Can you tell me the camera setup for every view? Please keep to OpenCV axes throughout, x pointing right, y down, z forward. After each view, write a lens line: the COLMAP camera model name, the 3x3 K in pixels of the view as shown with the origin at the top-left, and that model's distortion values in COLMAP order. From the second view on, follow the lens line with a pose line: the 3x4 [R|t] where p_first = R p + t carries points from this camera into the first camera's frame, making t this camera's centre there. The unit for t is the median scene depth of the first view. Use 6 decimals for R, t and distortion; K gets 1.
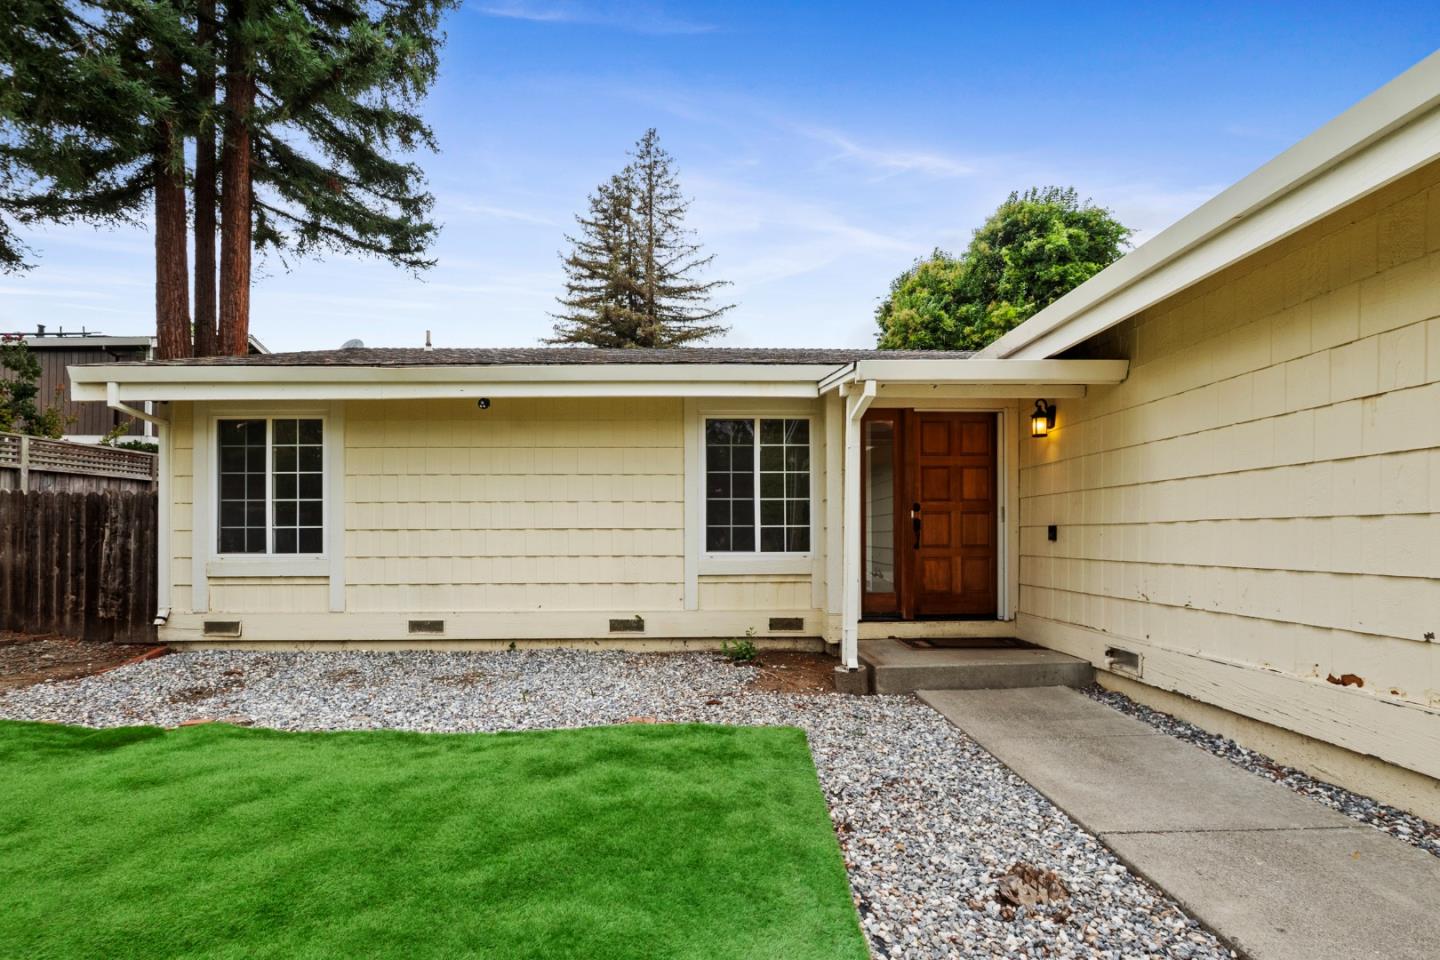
lens RADIAL K [[629.0, 0, 722.4], [0, 629.0, 533.7], [0, 0, 1]] dist [-0.000567, -0.000042]
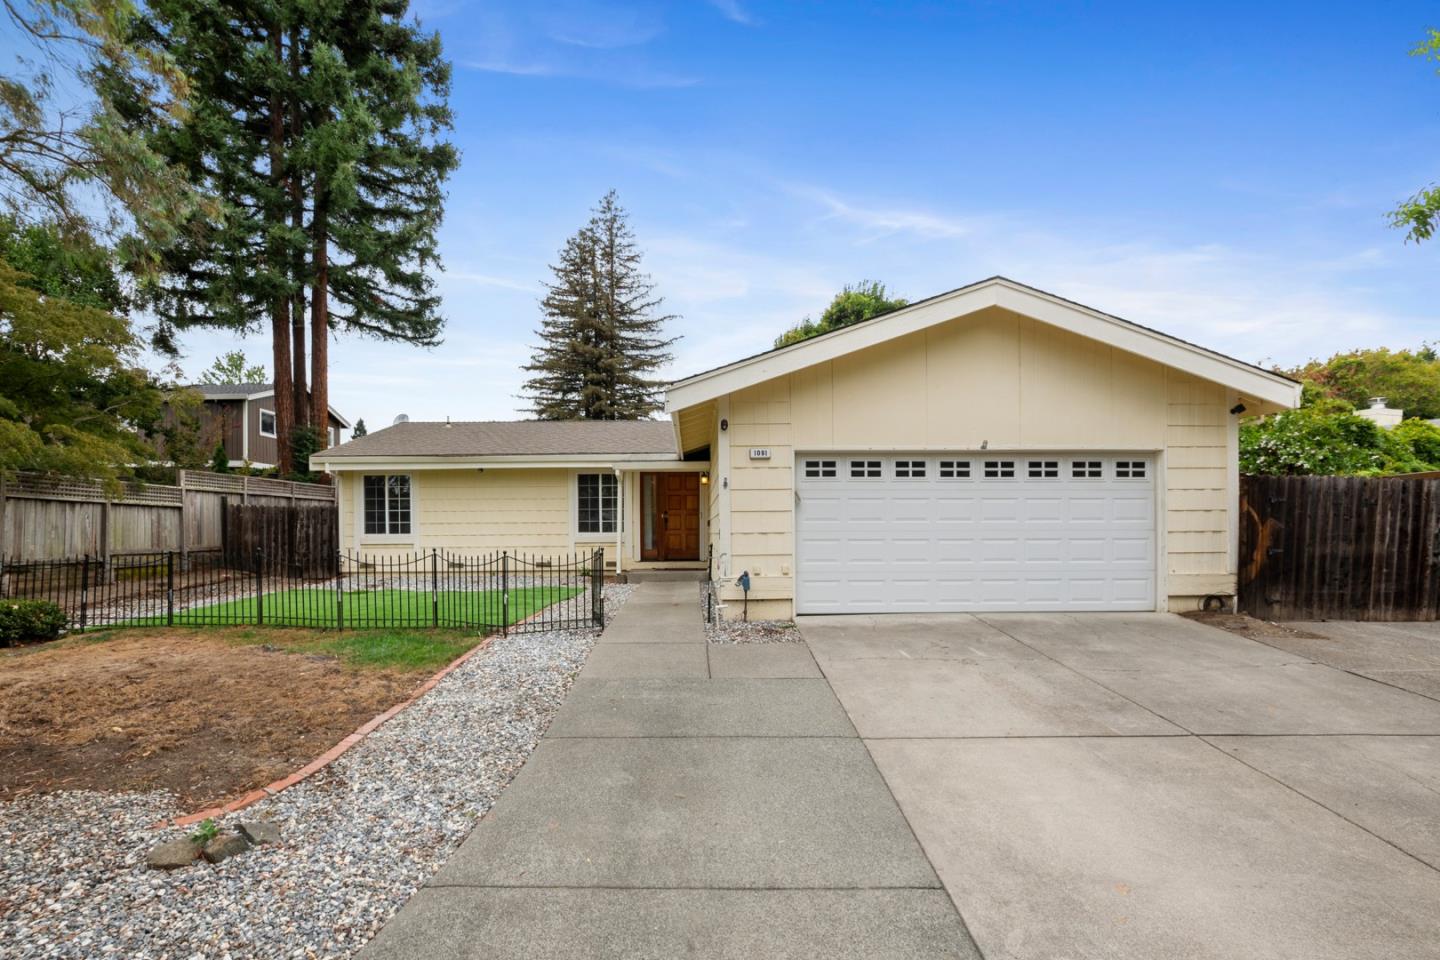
lens RADIAL K [[657.0, 0, 722.4], [0, 657.0, 539.8], [0, 0, 1]] dist [-0.002874, -0.000162]
pose [[0.999989, -0.004314, 0.001990, 0.211560], [0.004281, 0.999861, 0.016144, 0.008347], [-0.002060, -0.016135, 0.999868, -0.594762]]
